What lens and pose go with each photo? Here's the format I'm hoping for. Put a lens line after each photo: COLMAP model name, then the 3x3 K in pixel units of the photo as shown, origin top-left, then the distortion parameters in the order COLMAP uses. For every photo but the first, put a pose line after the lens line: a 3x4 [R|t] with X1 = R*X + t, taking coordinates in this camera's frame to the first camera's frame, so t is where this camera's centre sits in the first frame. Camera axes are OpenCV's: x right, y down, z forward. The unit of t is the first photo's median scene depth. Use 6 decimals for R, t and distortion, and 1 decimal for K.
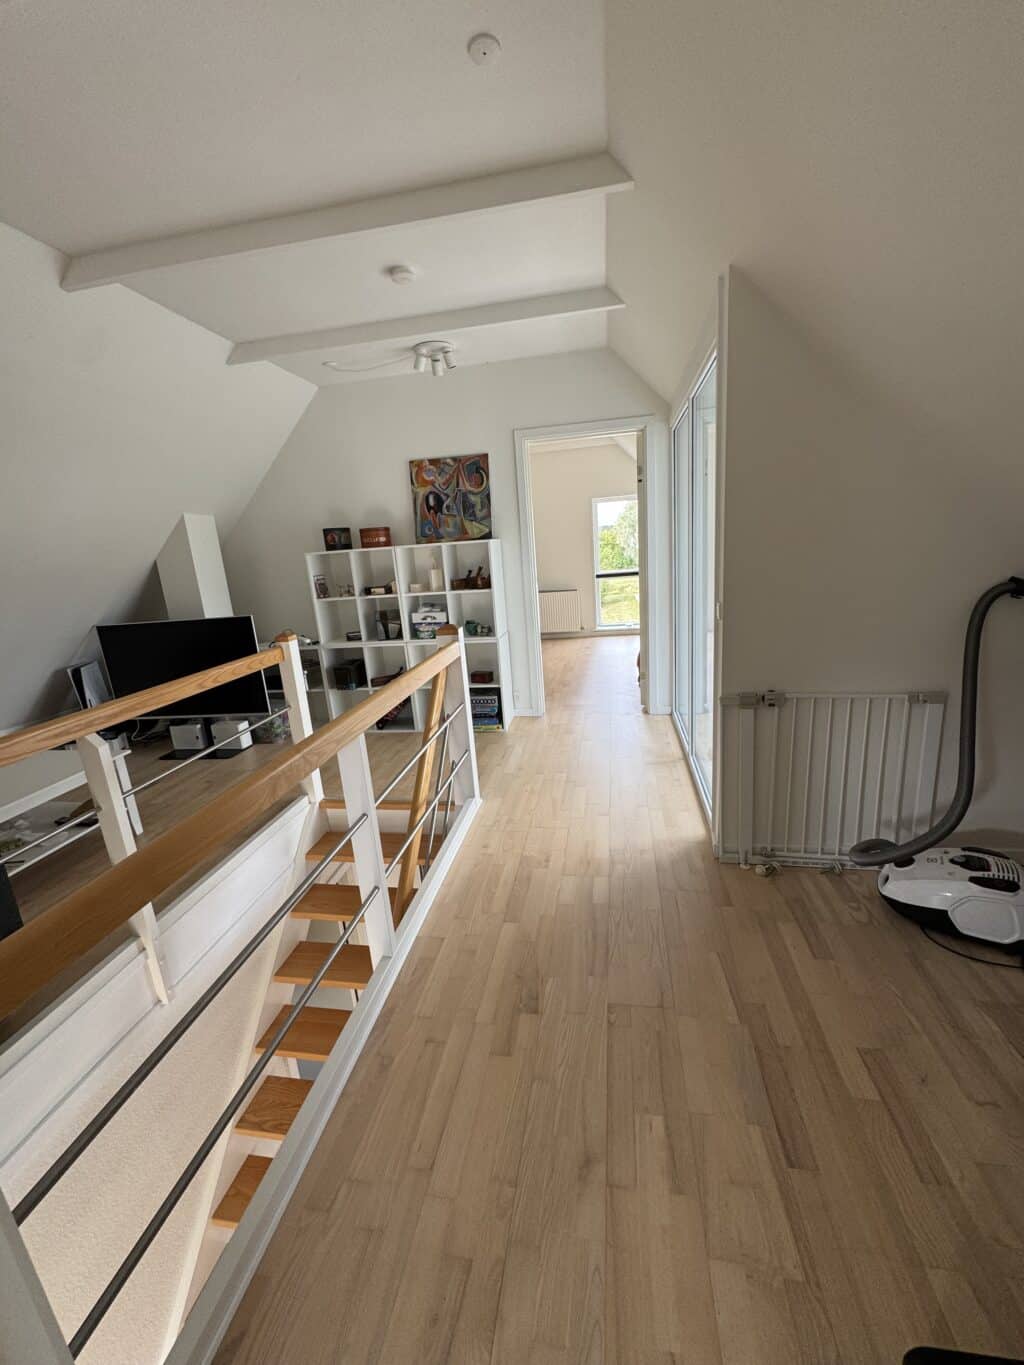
lens RADIAL K [[541.6, 0, 514.8], [0, 541.6, 680.2], [0, 0, 1]] dist [-0.001290, 0.000690]
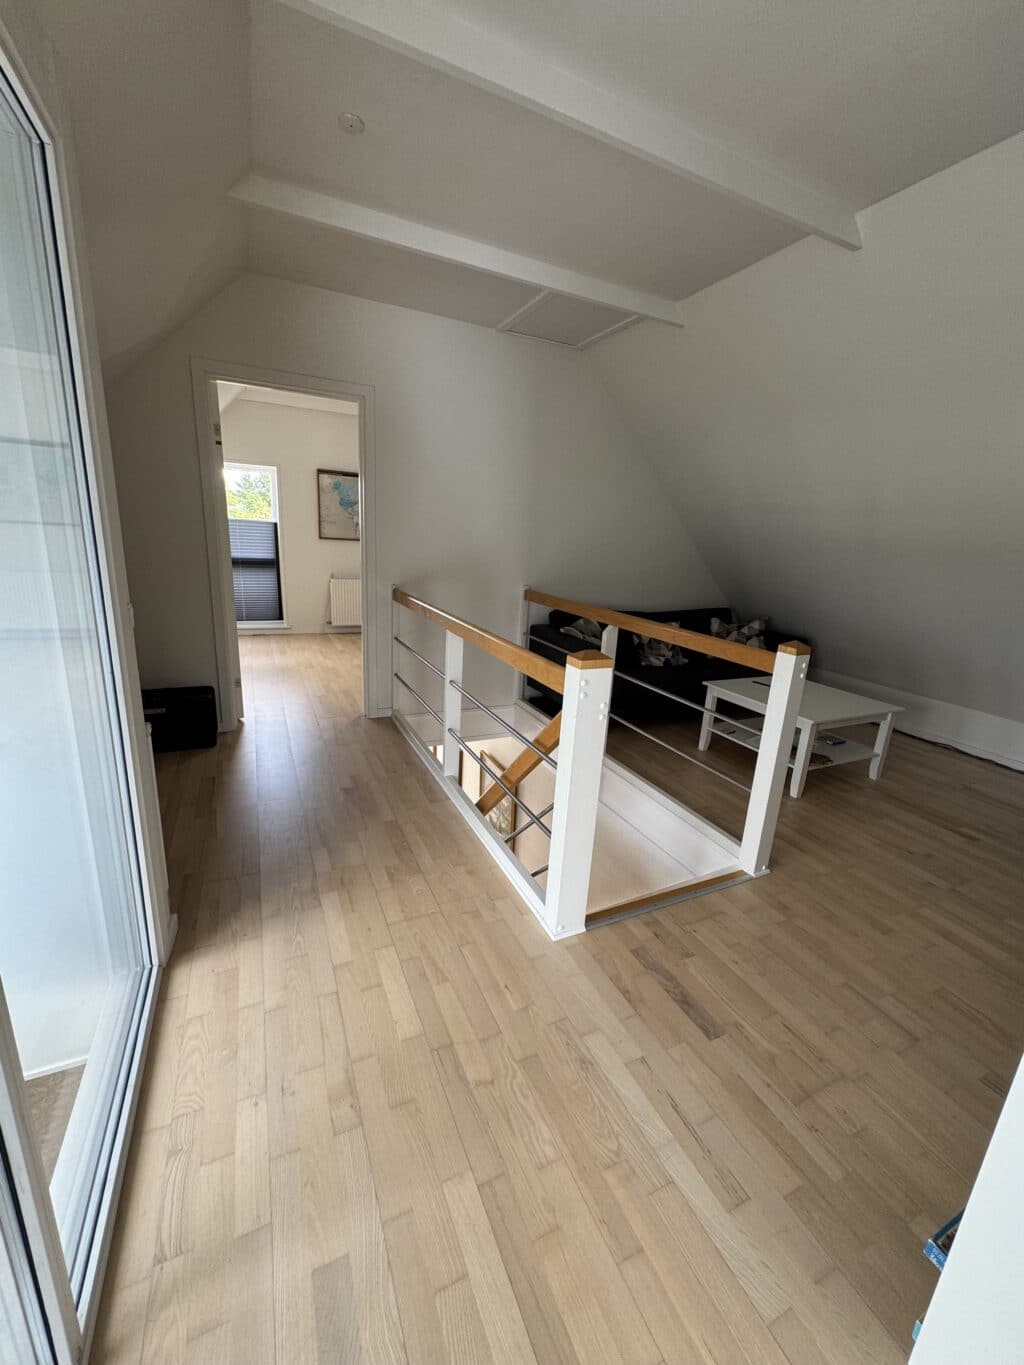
lens RADIAL K [[541.6, 0, 510.6], [0, 541.6, 679.5], [0, 0, 1]] dist [-0.001290, 0.000690]
pose [[-0.819291, 0.175697, -0.545795, 0.324607], [-0.140483, 0.861371, 0.488164, -0.401482], [0.555901, 0.476624, -0.681031, 1.549012]]
